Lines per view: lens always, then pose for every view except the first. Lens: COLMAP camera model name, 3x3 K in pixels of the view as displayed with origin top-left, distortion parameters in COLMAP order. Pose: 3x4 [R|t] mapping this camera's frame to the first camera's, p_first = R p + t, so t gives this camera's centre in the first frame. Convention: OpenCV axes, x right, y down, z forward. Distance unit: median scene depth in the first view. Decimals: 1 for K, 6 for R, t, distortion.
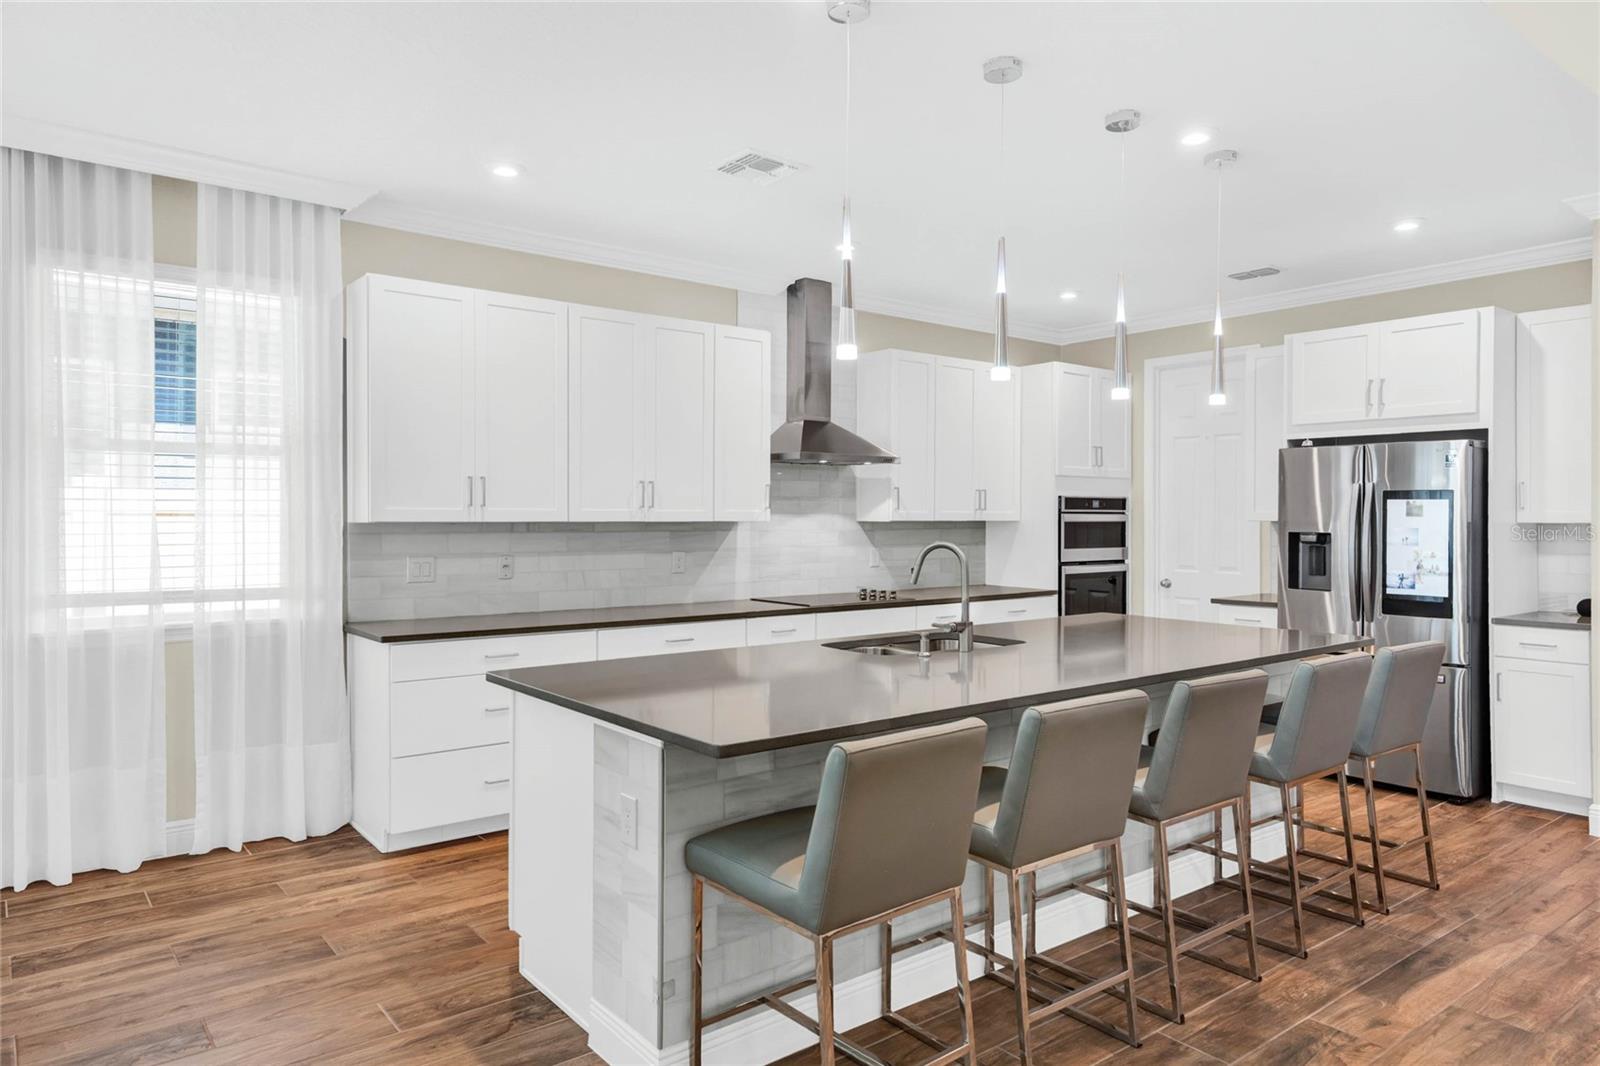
lens RADIAL K [[1028.9, 0, 799.4], [0, 1028.9, 525.8], [0, 0, 1]] dist [0.018669, 0.004377]
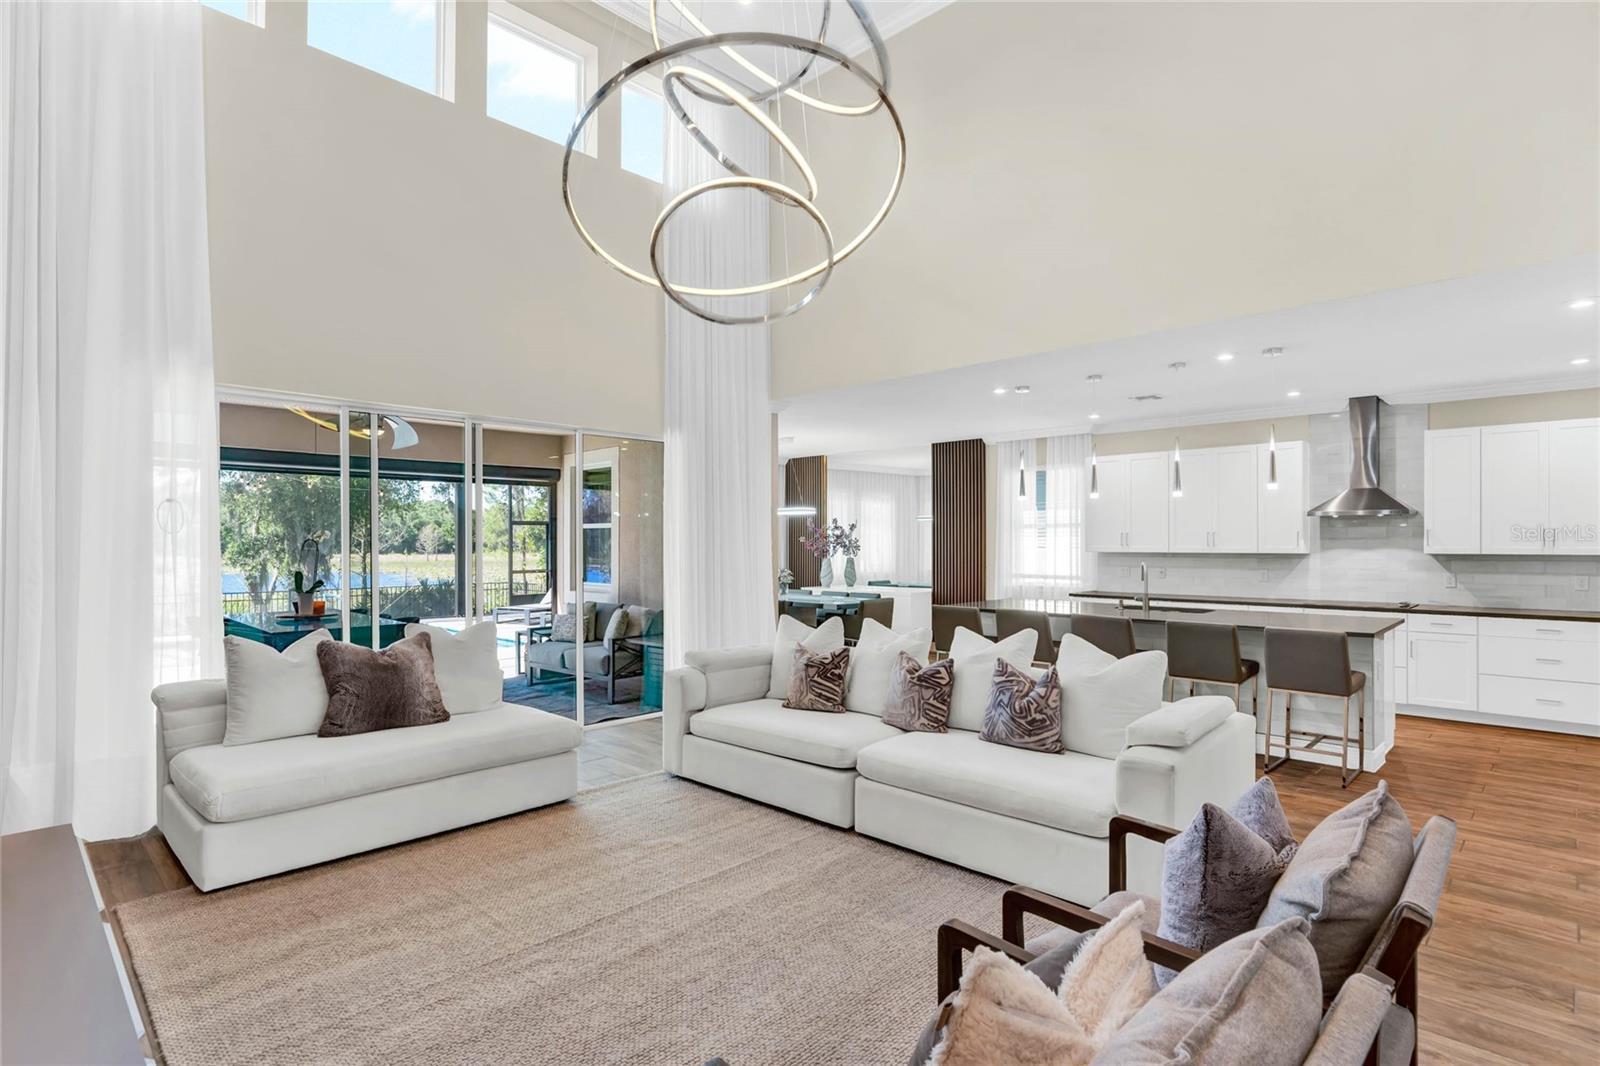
lens RADIAL K [[794.8, 0, 800.8], [0, 794.8, 545.3], [0, 0, 1]] dist [-0.002712, -0.000606]
pose [[0.129676, -0.000420, -0.991556, 1.286619], [-0.006268, 0.999980, -0.001243, -0.011789], [0.991537, 0.006376, 0.129671, 0.010347]]
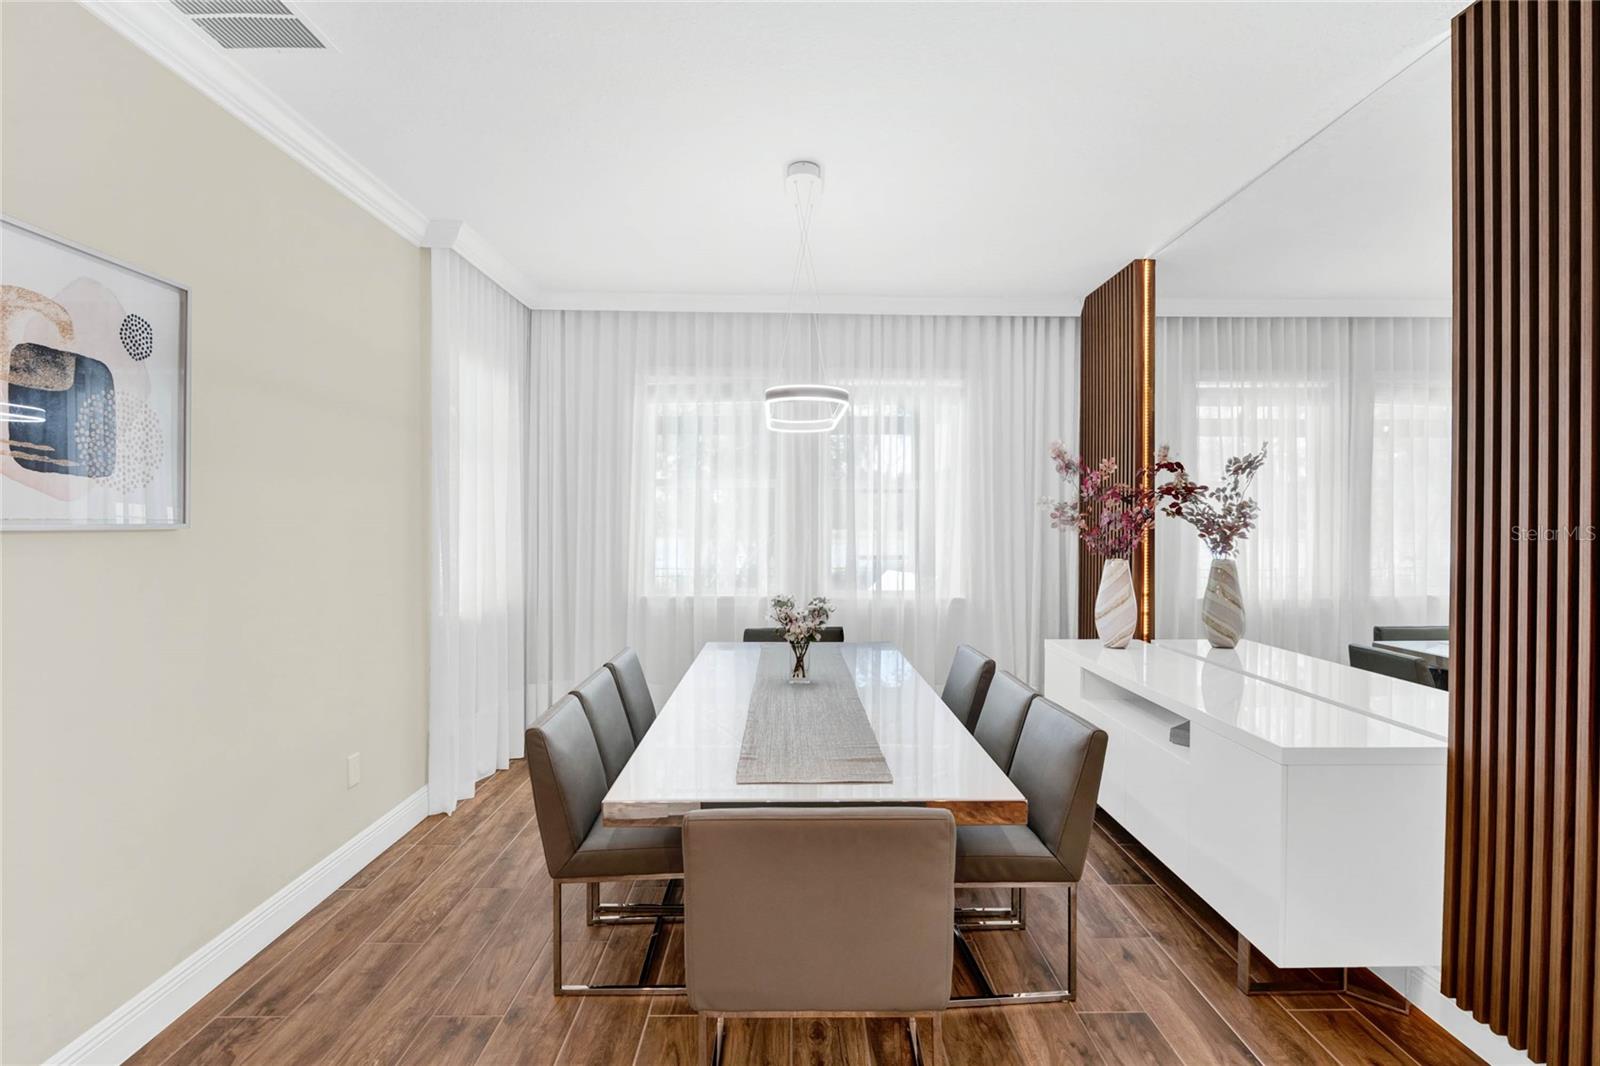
lens RADIAL K [[795.0, 0, 803.6], [0, 795.0, 529.5], [0, 0, 1]] dist [-0.007047, -0.000514]
pose [[-0.602248, 0.000635, -0.798309, -0.179247], [-0.010445, 0.999908, 0.008675, -0.009253], [0.798241, 0.013563, -0.602186, 0.599628]]
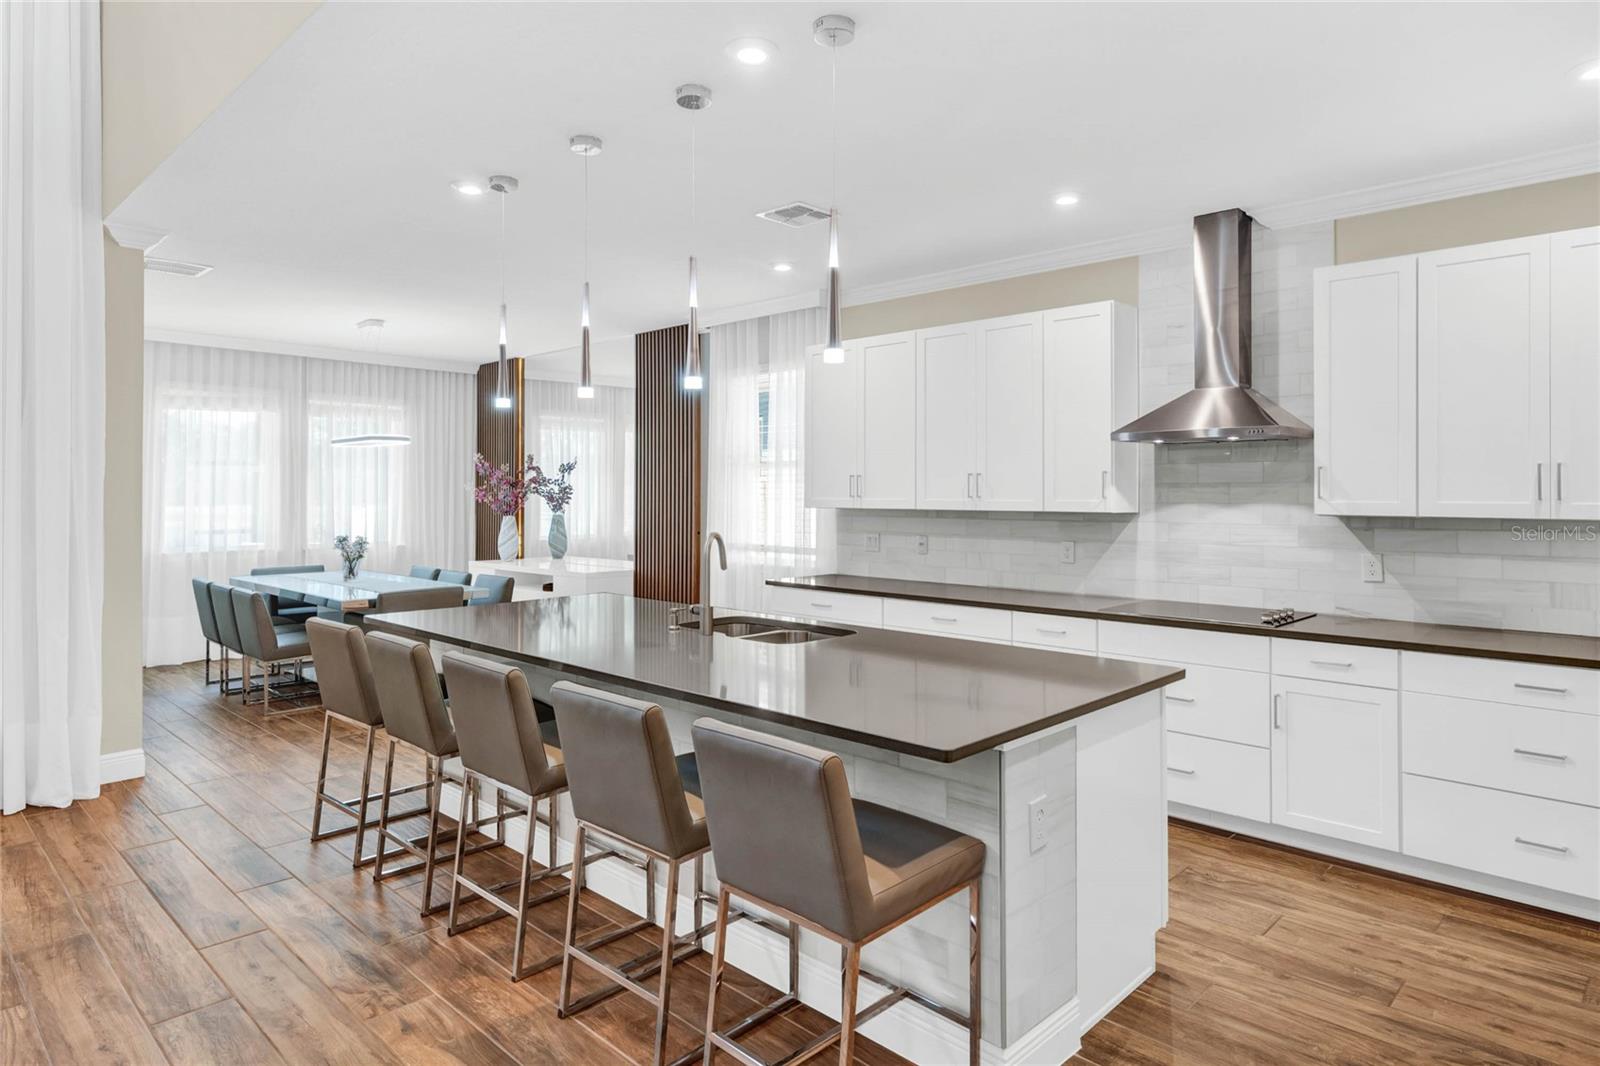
lens RADIAL K [[936.3, 0, 792.6], [0, 936.3, 489.5], [0, 0, 1]] dist [-0.001696, -0.000476]
pose [[0.122823, -0.006112, -0.992410, 0.824042], [-0.007872, 0.999944, -0.007132, -0.018242], [0.992397, 0.008688, 0.122768, 0.690742]]
